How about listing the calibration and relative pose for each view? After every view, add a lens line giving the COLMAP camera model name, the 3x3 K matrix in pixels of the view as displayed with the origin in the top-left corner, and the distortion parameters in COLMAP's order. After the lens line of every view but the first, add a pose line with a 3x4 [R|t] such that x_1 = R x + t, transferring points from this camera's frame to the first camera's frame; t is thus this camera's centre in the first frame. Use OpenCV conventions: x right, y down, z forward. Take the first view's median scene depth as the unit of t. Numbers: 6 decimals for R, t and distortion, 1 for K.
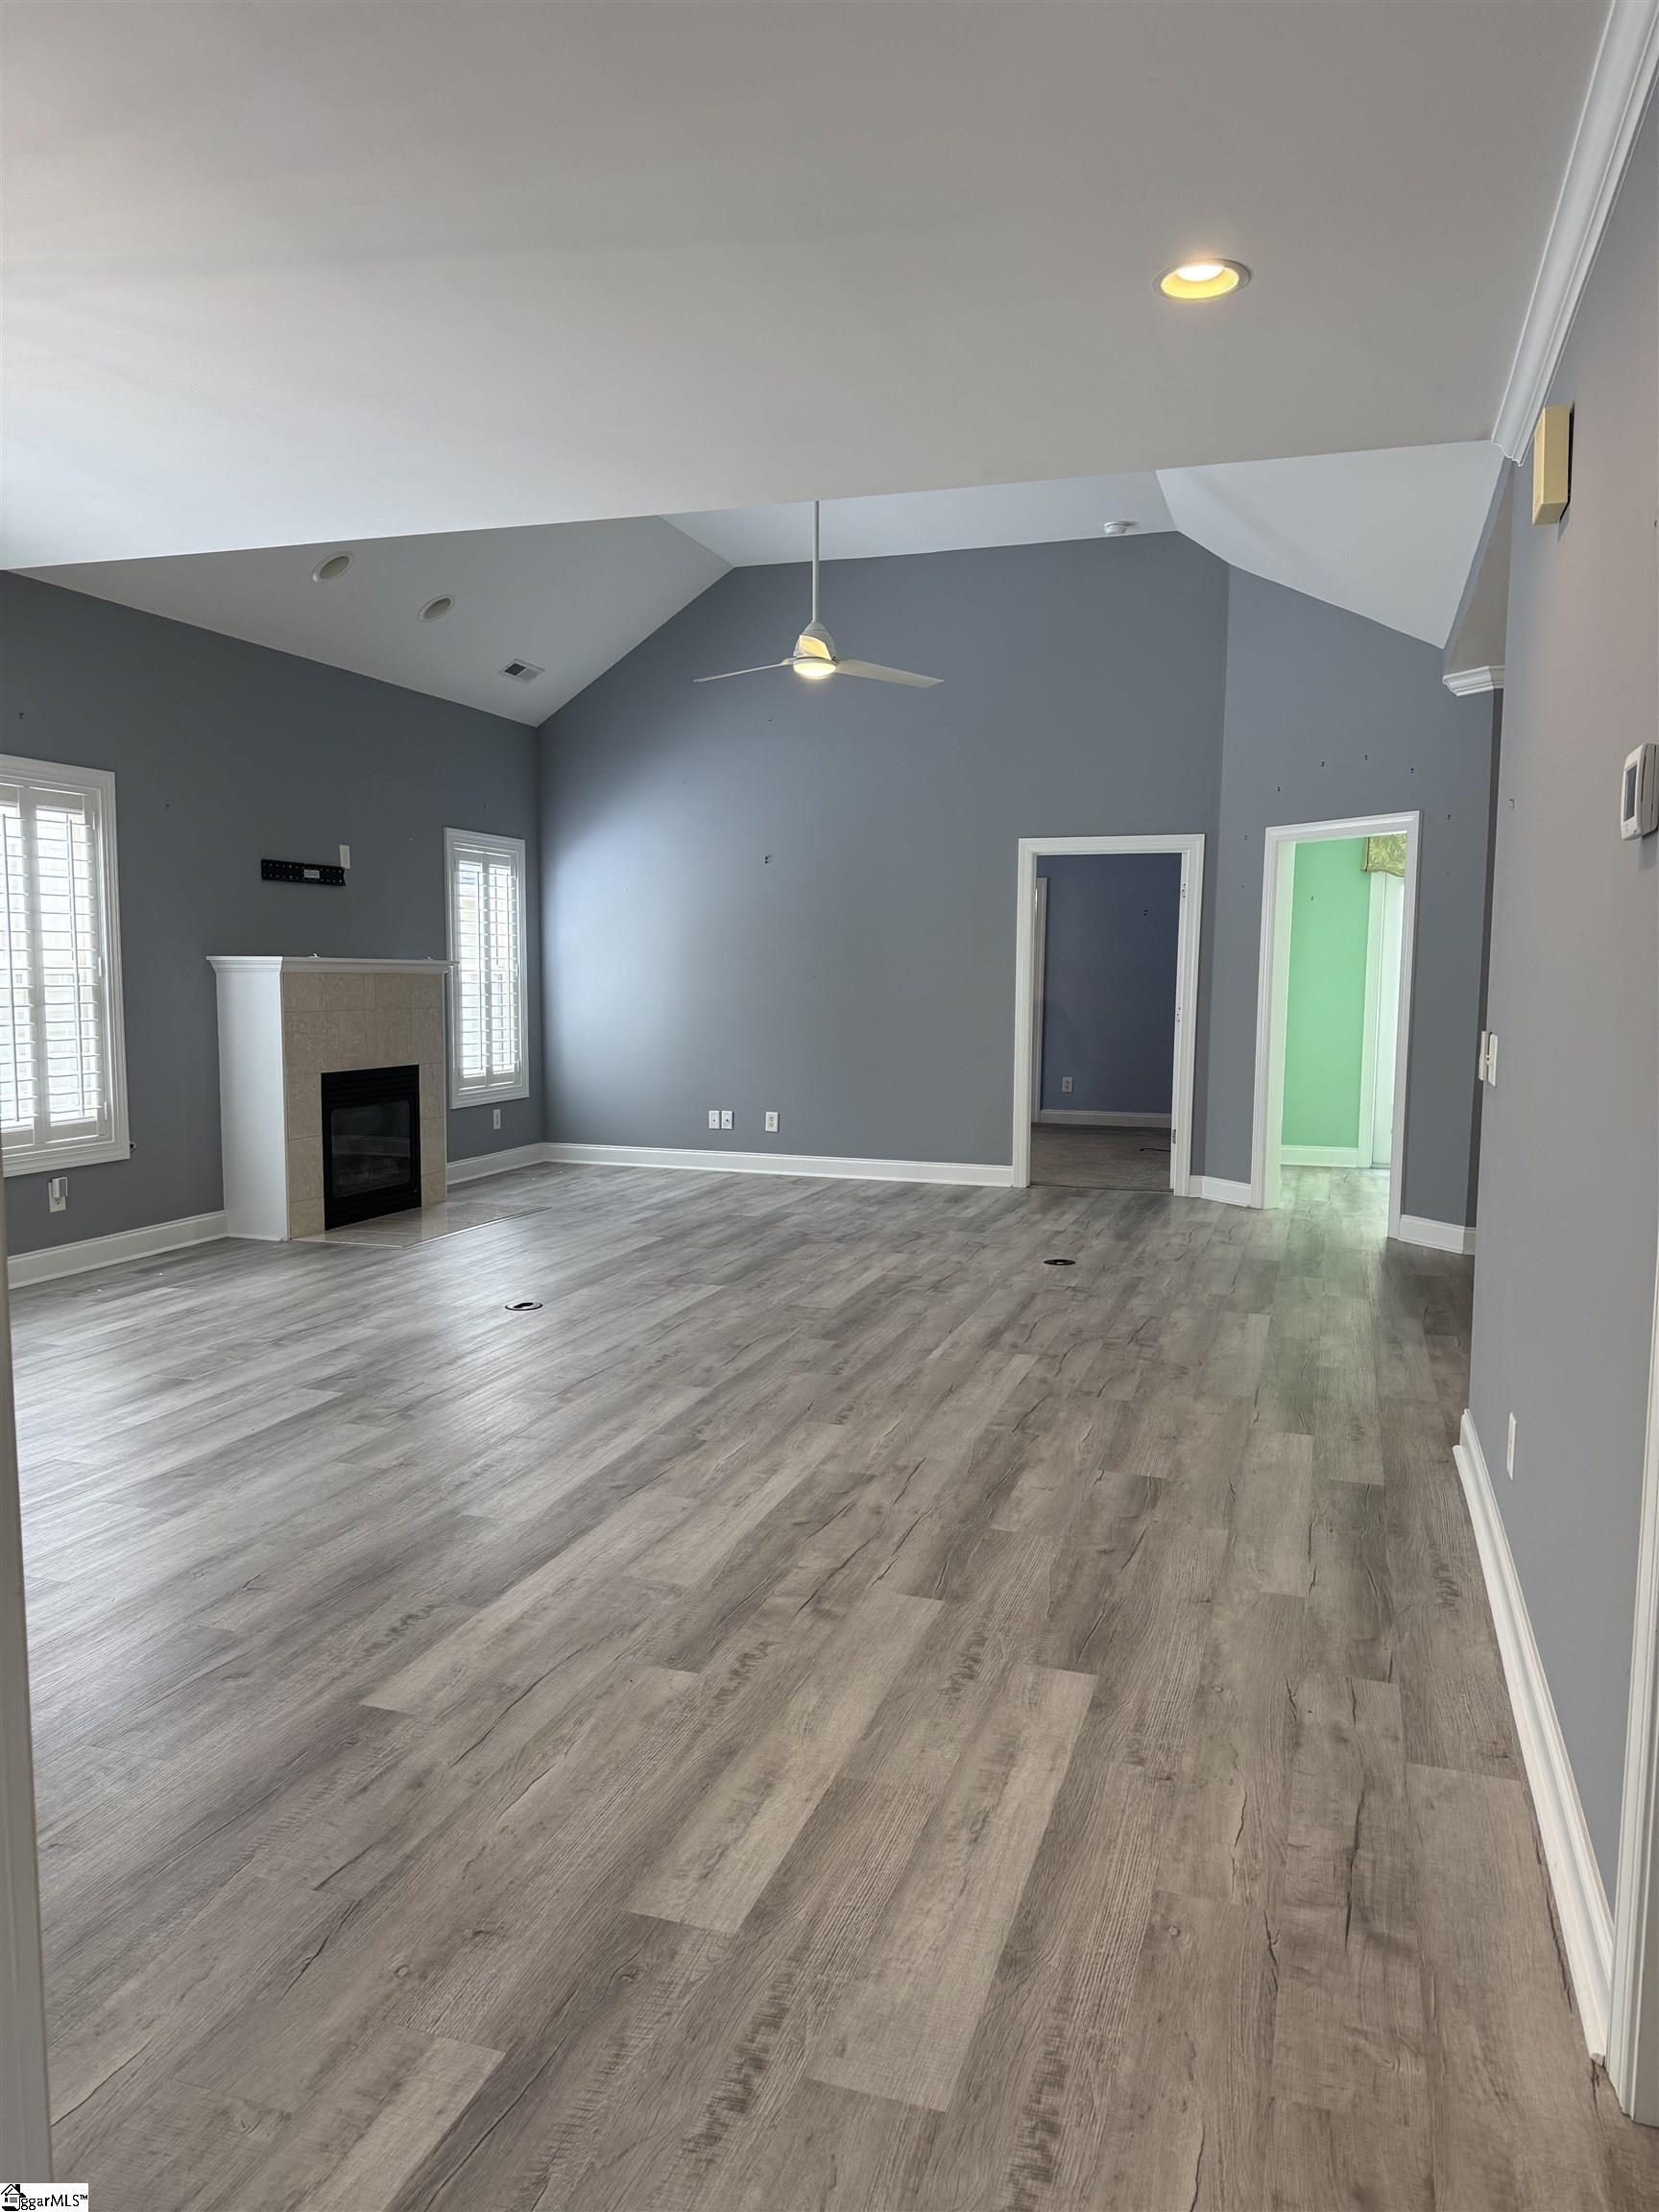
lens RADIAL K [[1530.4, 0, 826.3], [0, 1530.4, 1115.9], [0, 0, 1]] dist [0.184257, -0.401739]
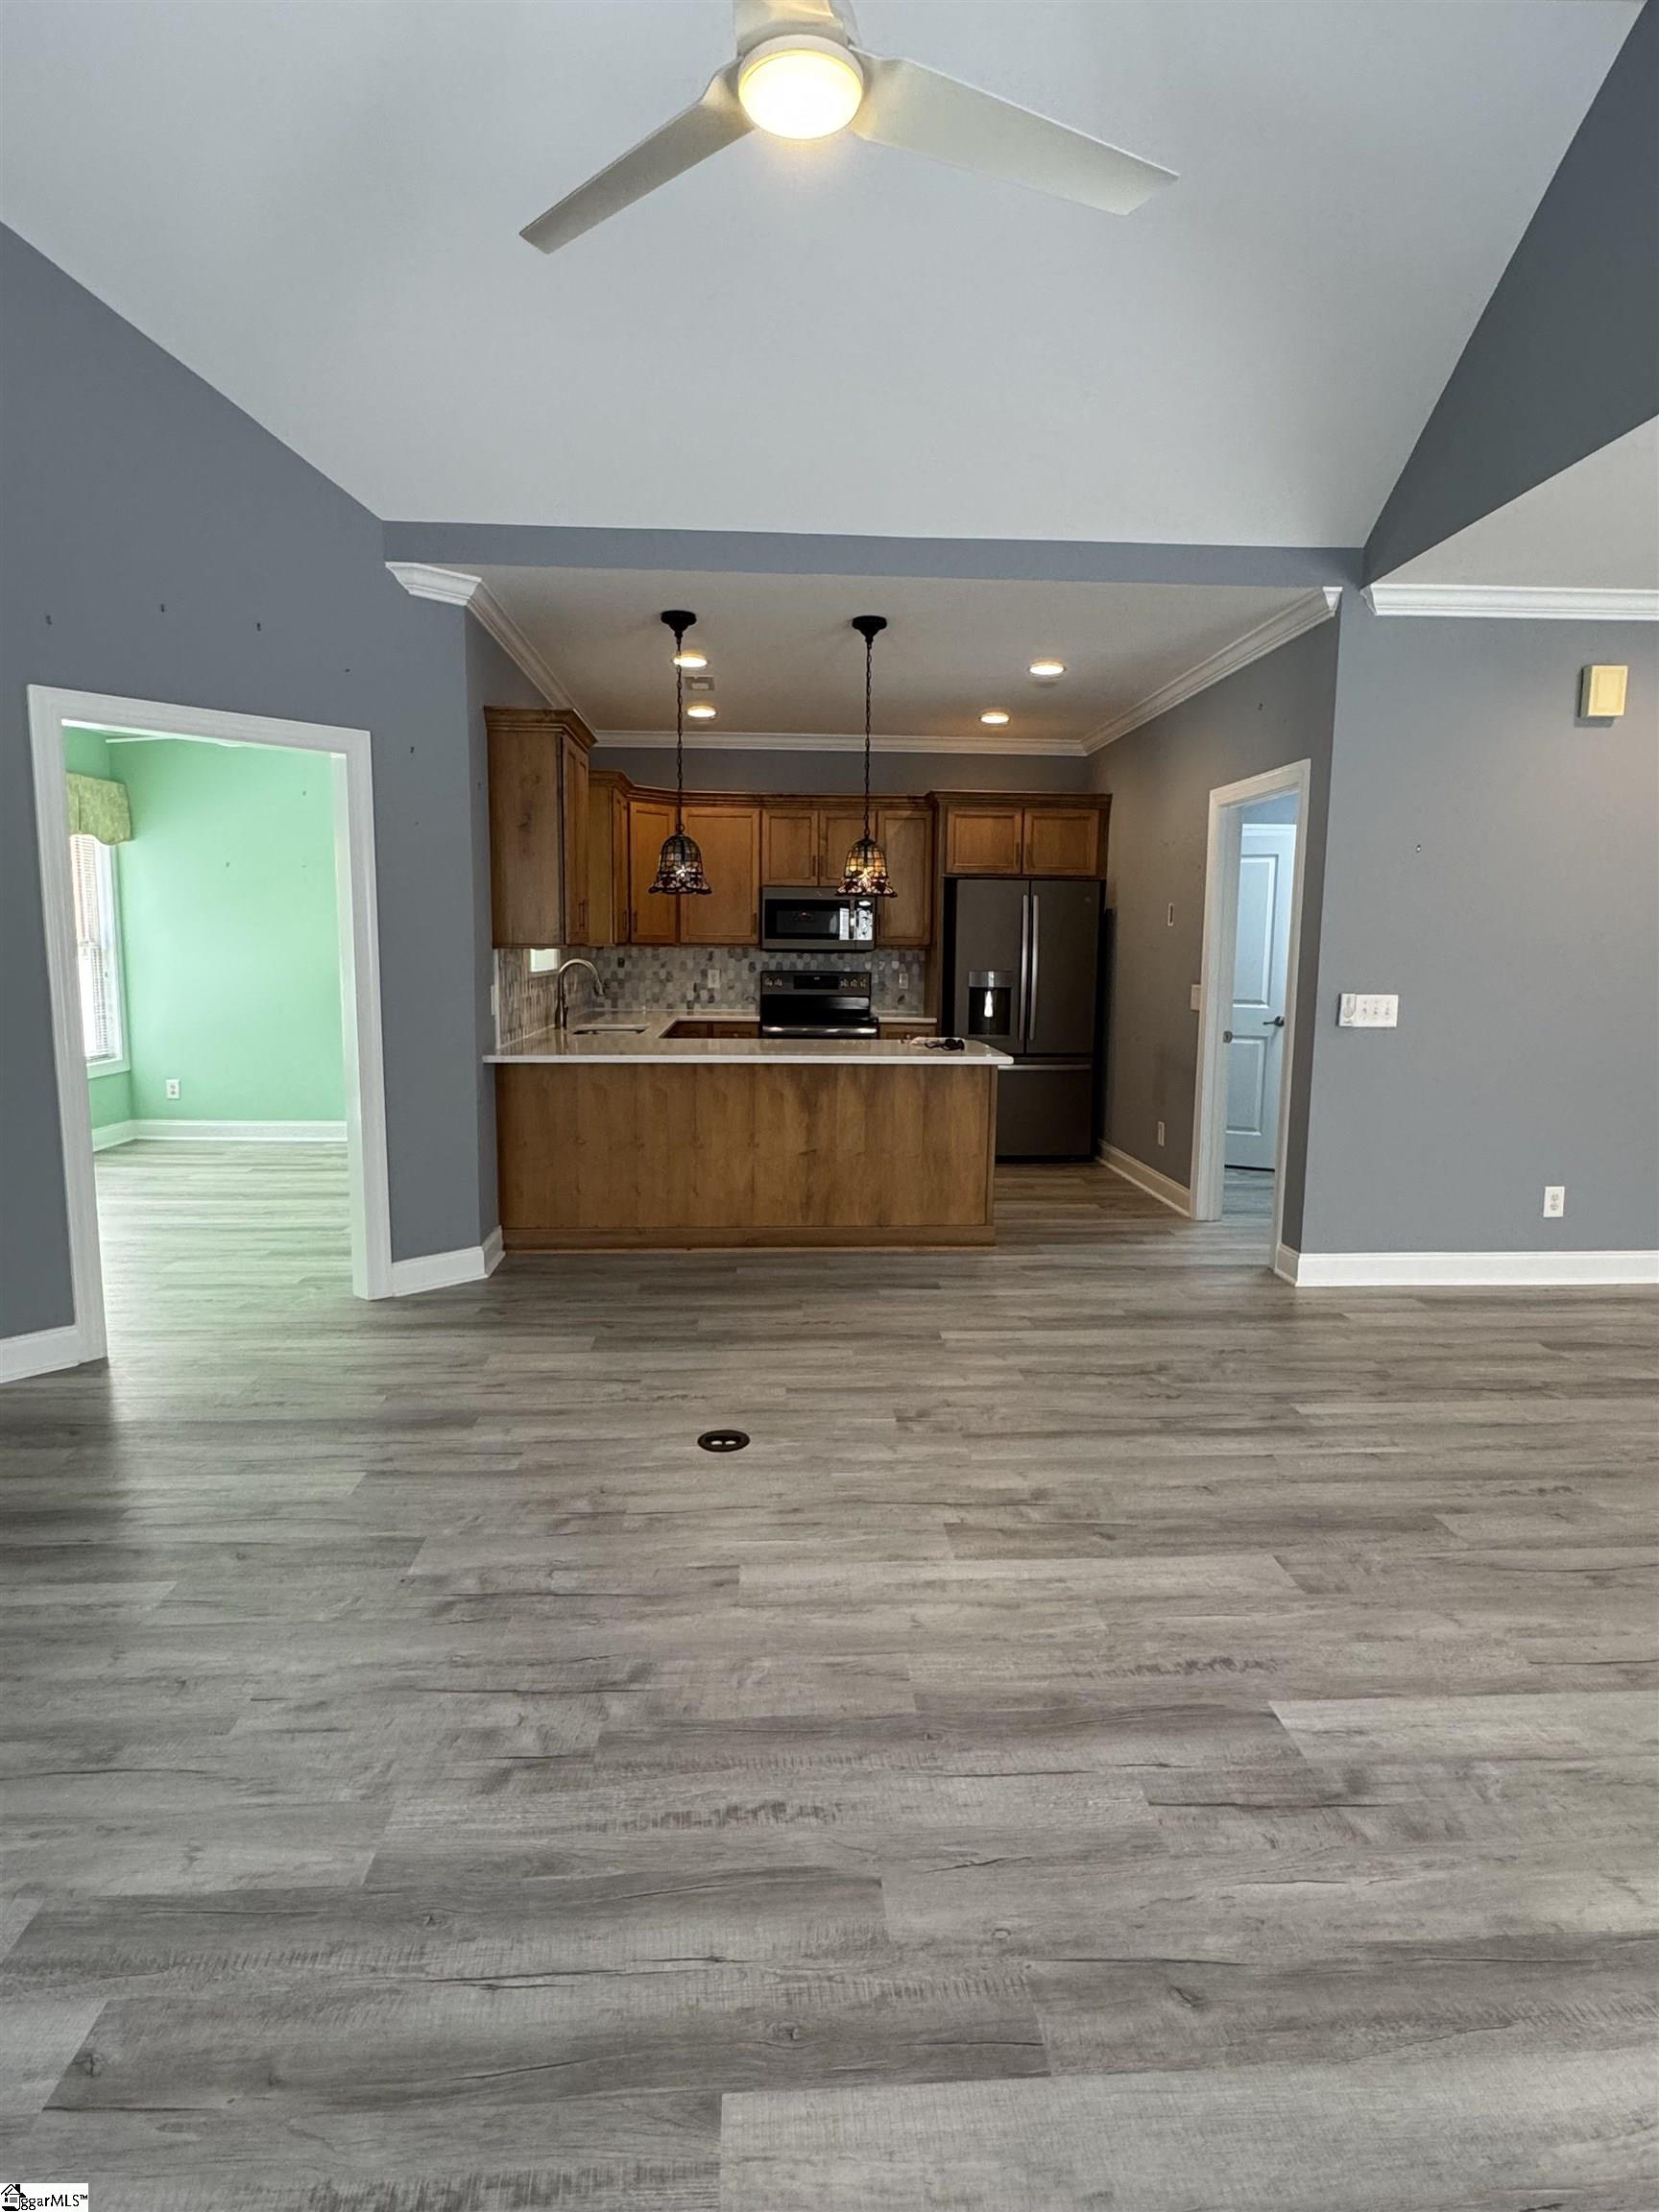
lens RADIAL K [[1236.6, 0, 827.6], [0, 1236.6, 1107.3], [0, 0, 1]] dist [-0.002971, -0.000106]
pose [[-0.370456, -0.136140, 0.918819, -0.377676], [0.078160, 0.981123, 0.176885, -0.149812], [-0.925556, 0.137343, -0.352822, 1.448807]]
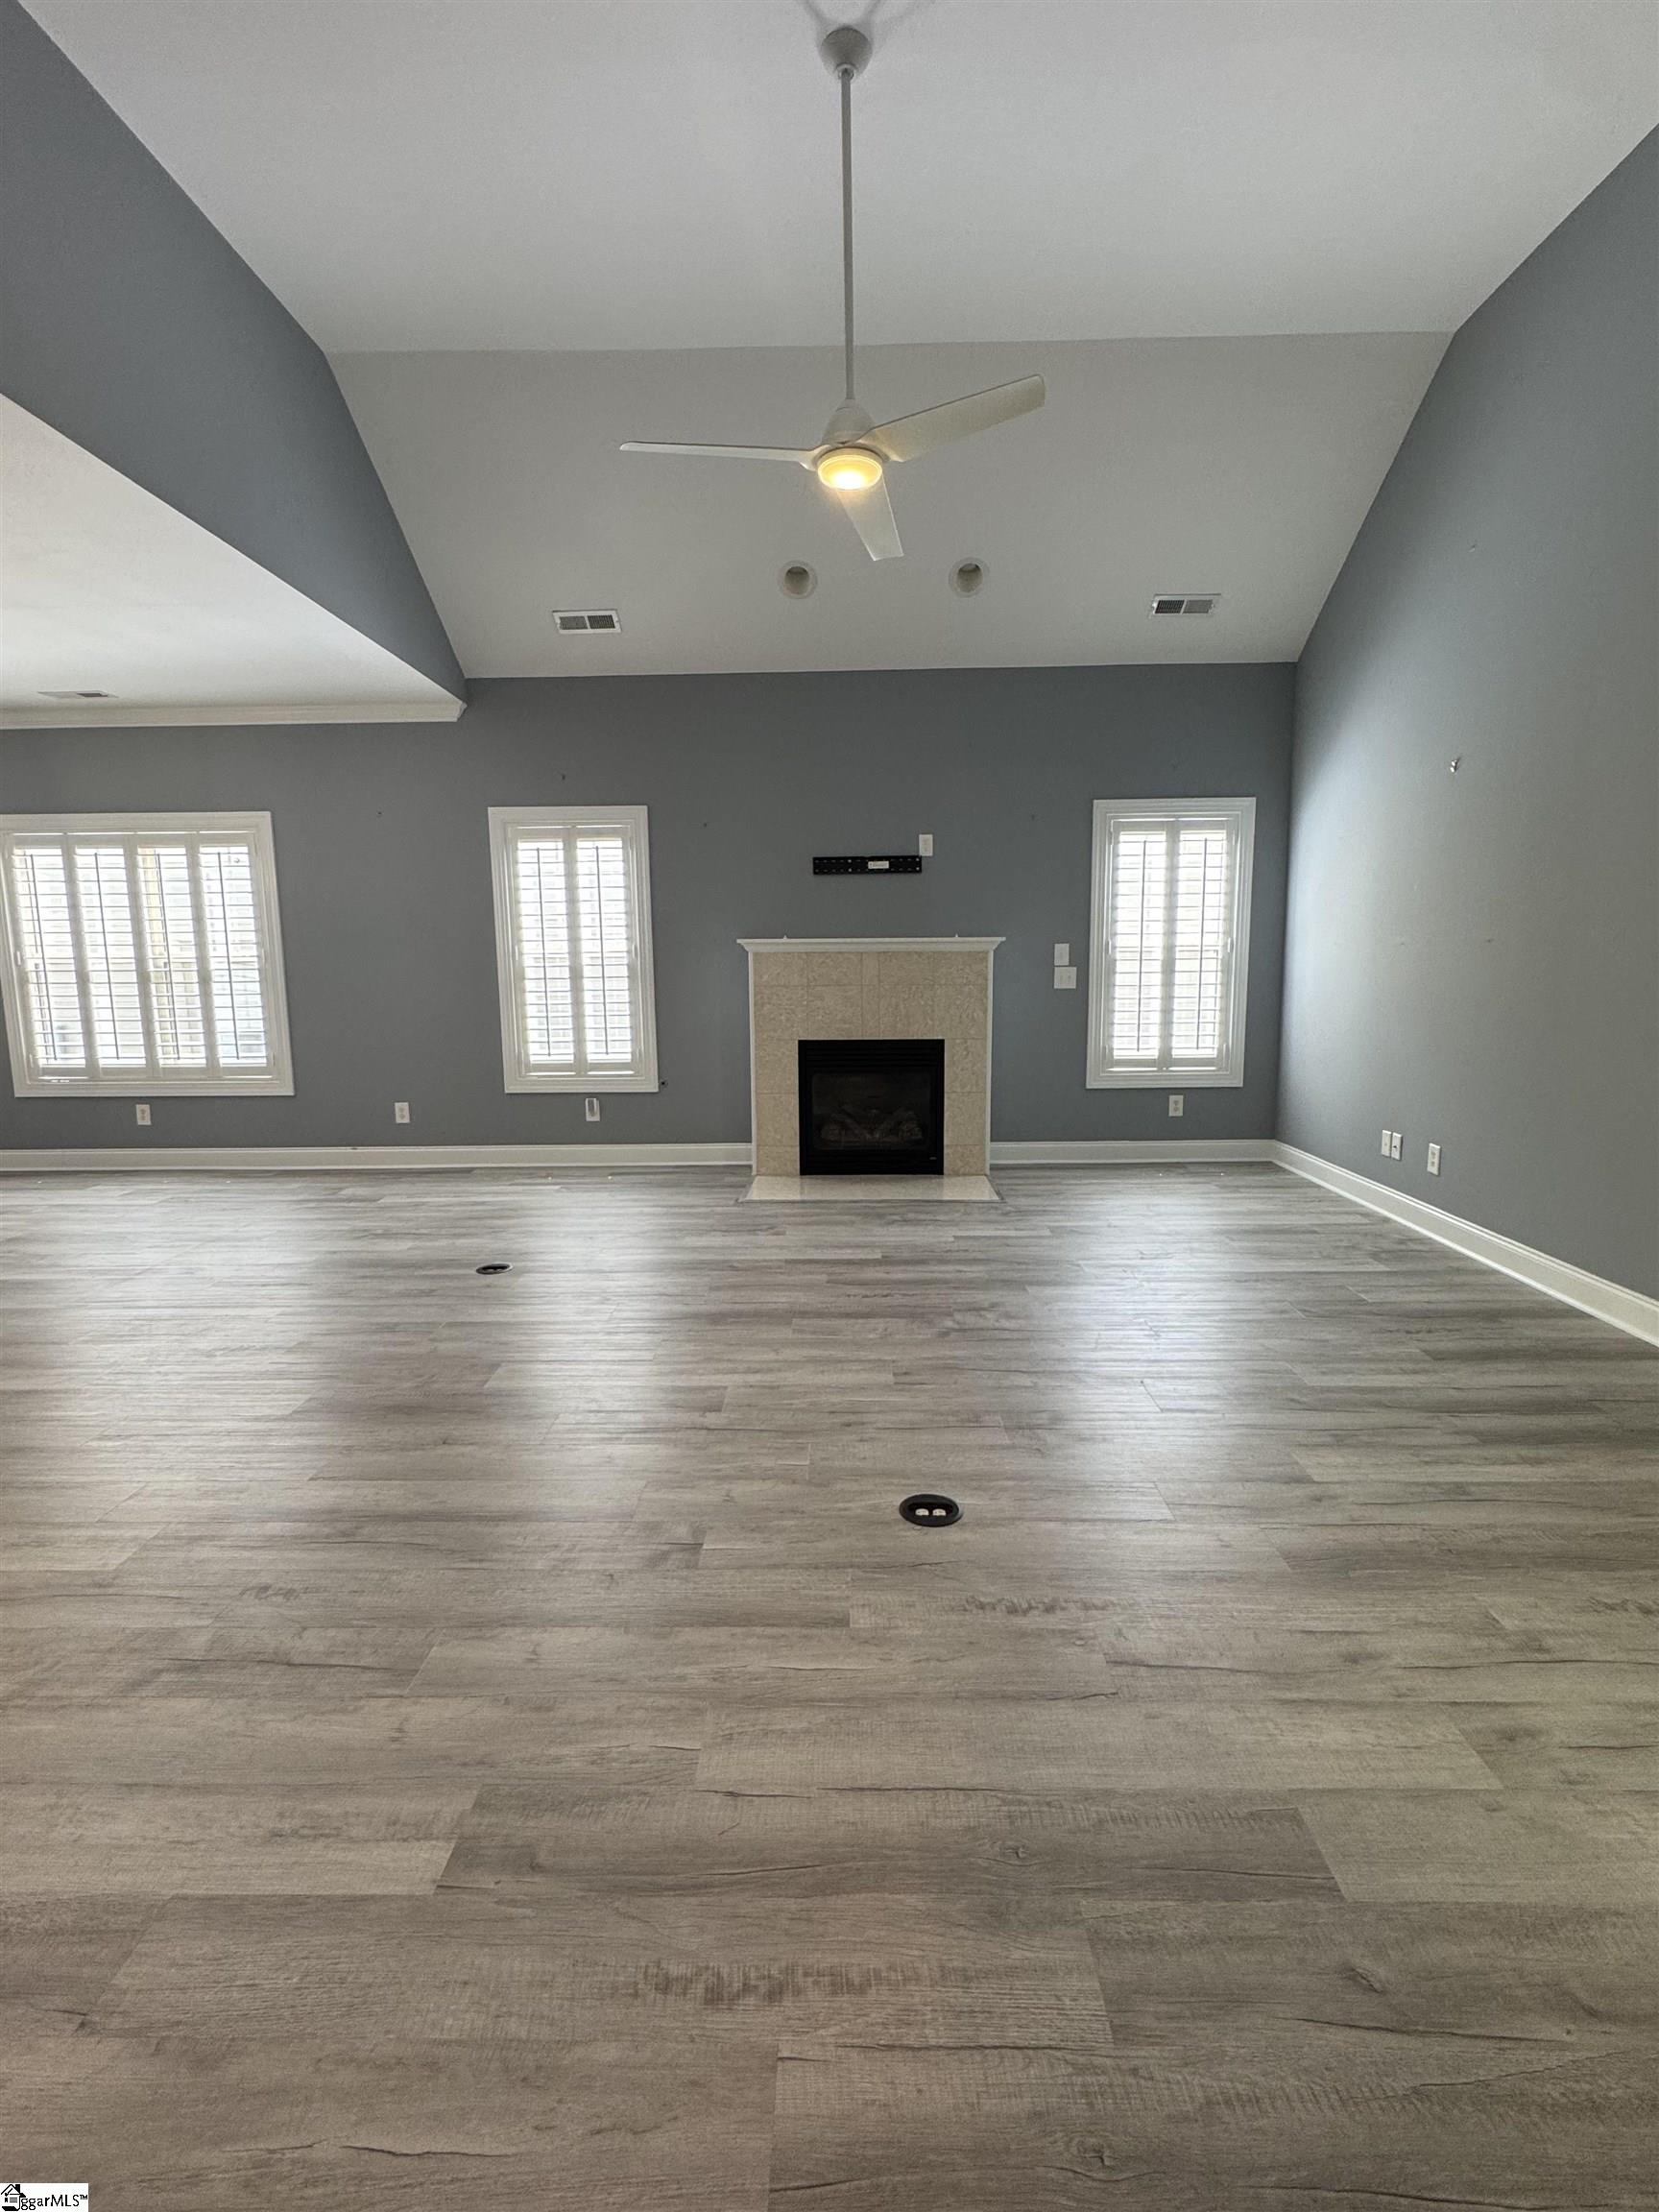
lens RADIAL K [[1003.8, 0, 830.0], [0, 1003.8, 1107.8], [0, 0, 1]] dist [-0.000405, -0.000079]
pose [[0.298460, 0.124349, -0.946287, 0.557021], [-0.078758, 0.991304, 0.105425, -0.081672], [0.951167, 0.043062, 0.305658, 1.125356]]
